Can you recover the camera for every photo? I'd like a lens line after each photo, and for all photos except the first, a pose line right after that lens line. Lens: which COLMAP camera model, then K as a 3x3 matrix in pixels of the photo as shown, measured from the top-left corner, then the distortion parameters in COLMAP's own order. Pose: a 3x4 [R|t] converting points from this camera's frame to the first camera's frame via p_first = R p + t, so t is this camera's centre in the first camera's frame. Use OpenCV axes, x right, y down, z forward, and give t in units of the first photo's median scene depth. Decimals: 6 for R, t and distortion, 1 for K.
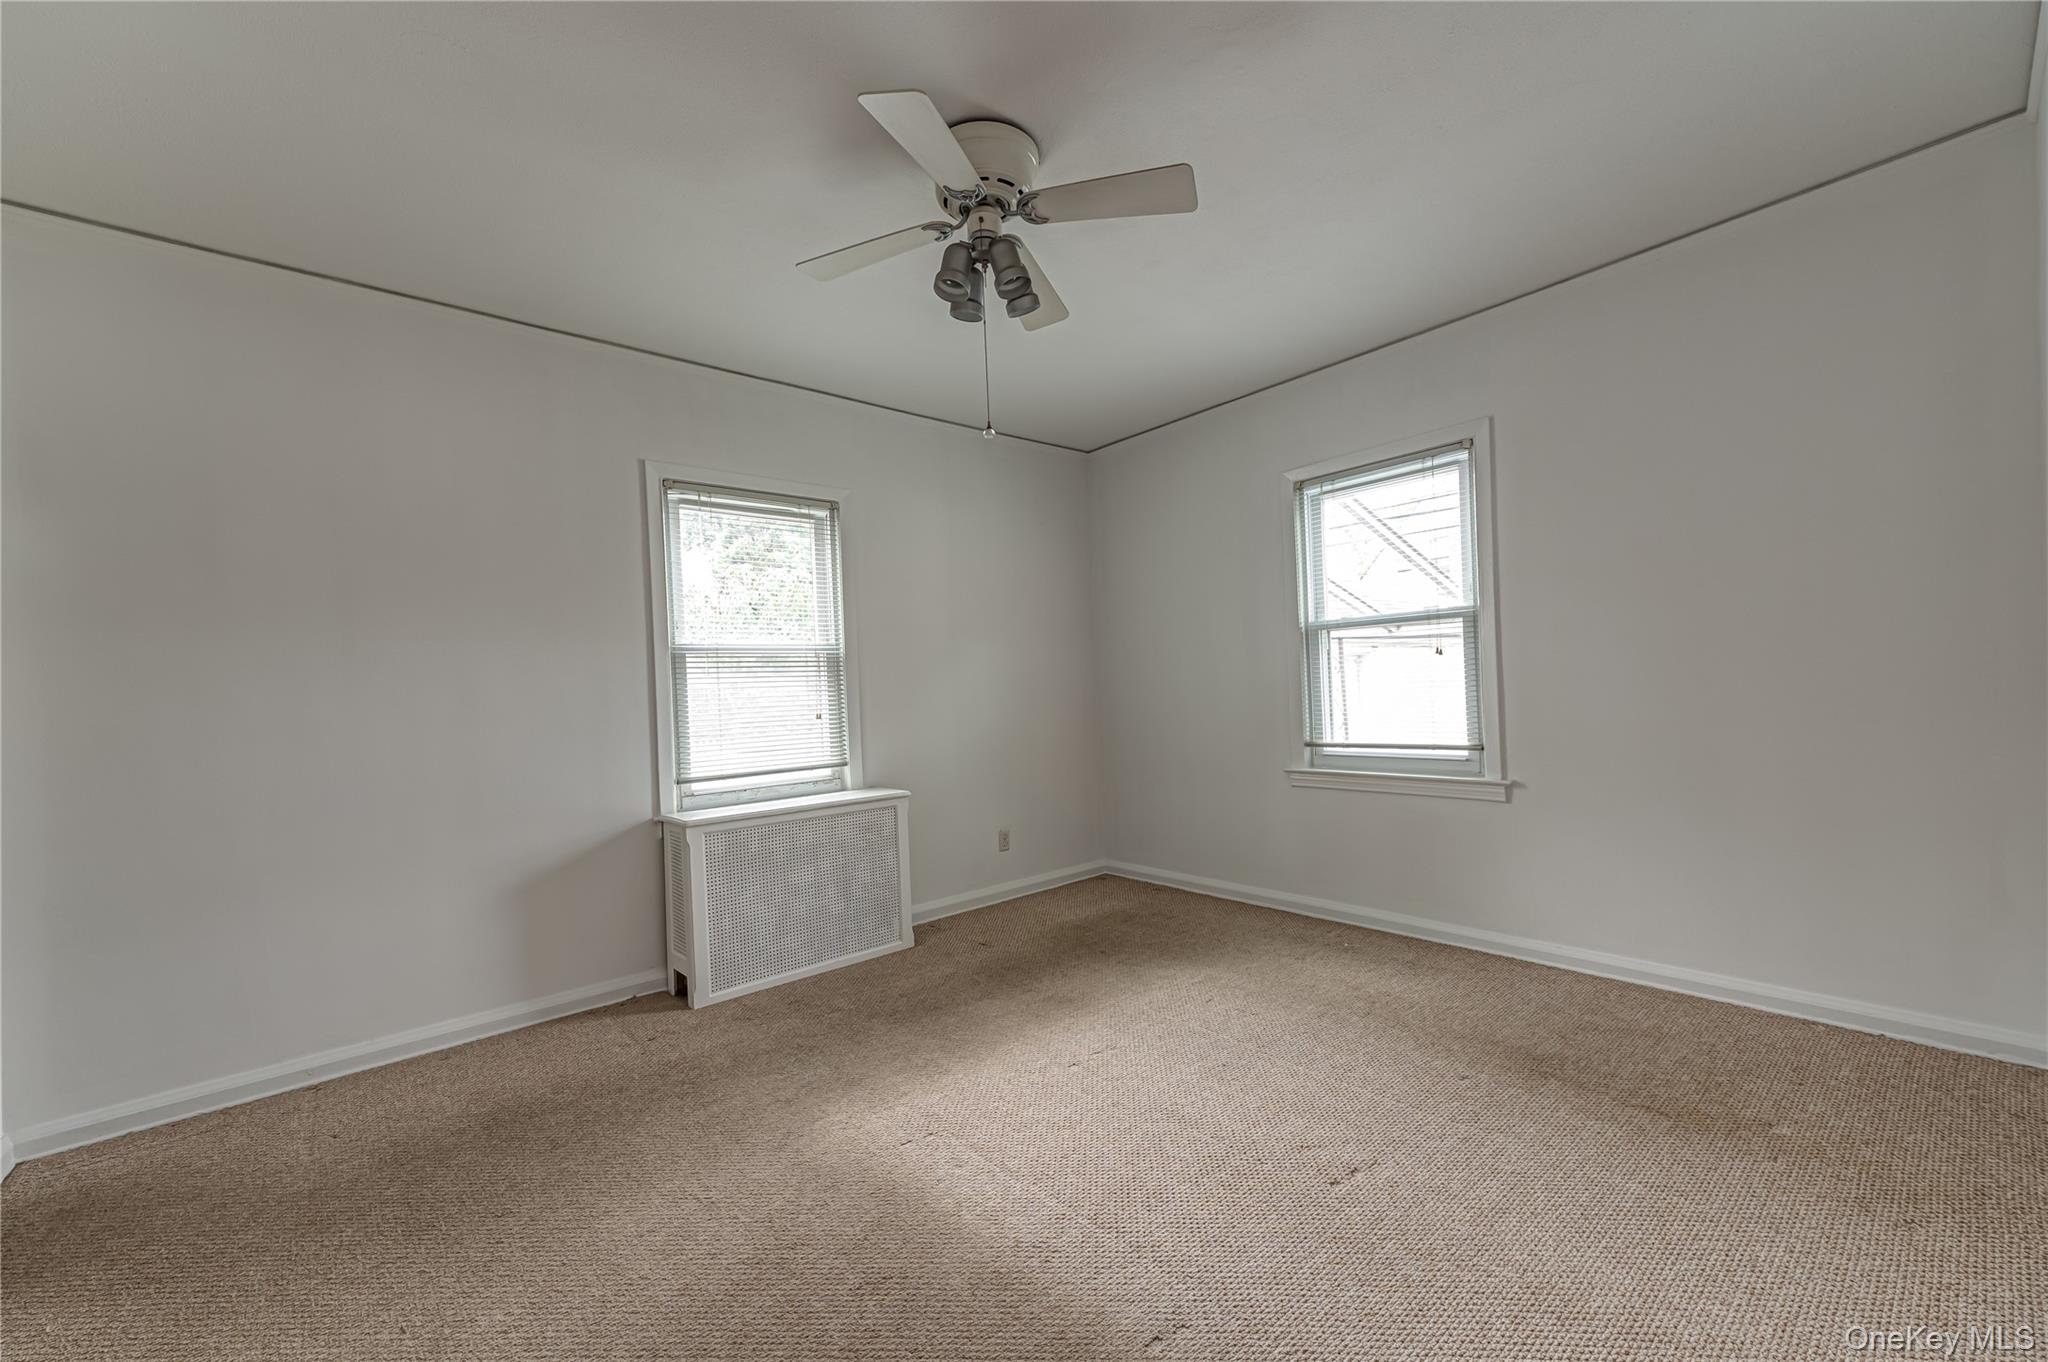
lens RADIAL K [[808.3, 0, 1031.4], [0, 808.3, 685.5], [0, 0, 1]] dist [0.003382, 0.000051]
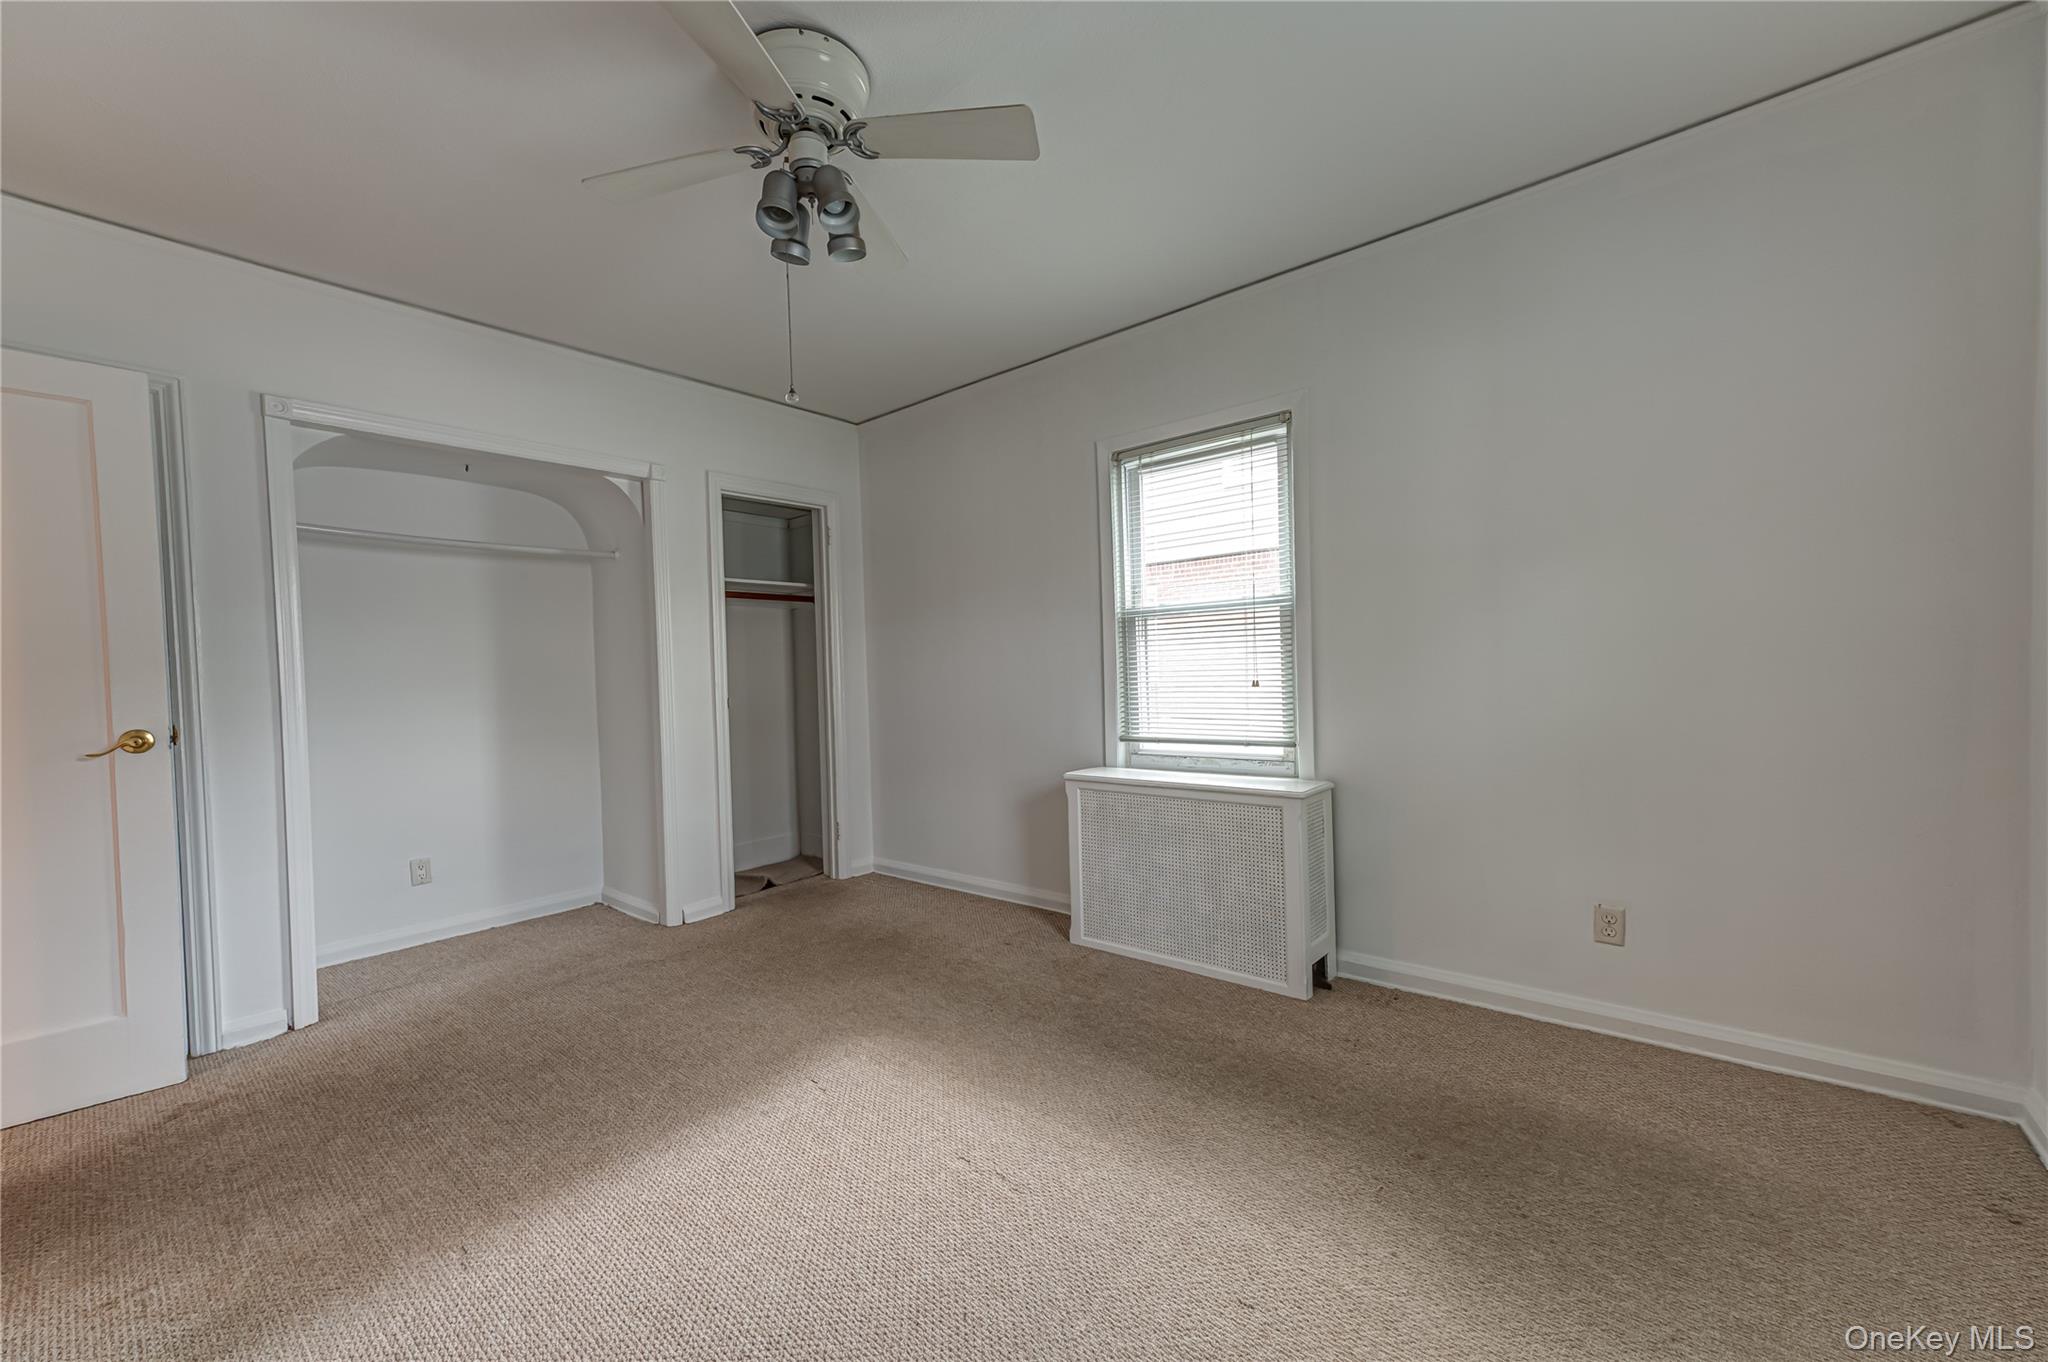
lens RADIAL K [[808.3, 0, 1024.8], [0, 808.3, 689.1], [0, 0, 1]] dist [0.003382, 0.000051]
pose [[0.143639, 0.058789, -0.987882, 0.587114], [0.027755, 0.997602, 0.063403, -0.017633], [0.989241, -0.036526, 0.141662, 0.716359]]
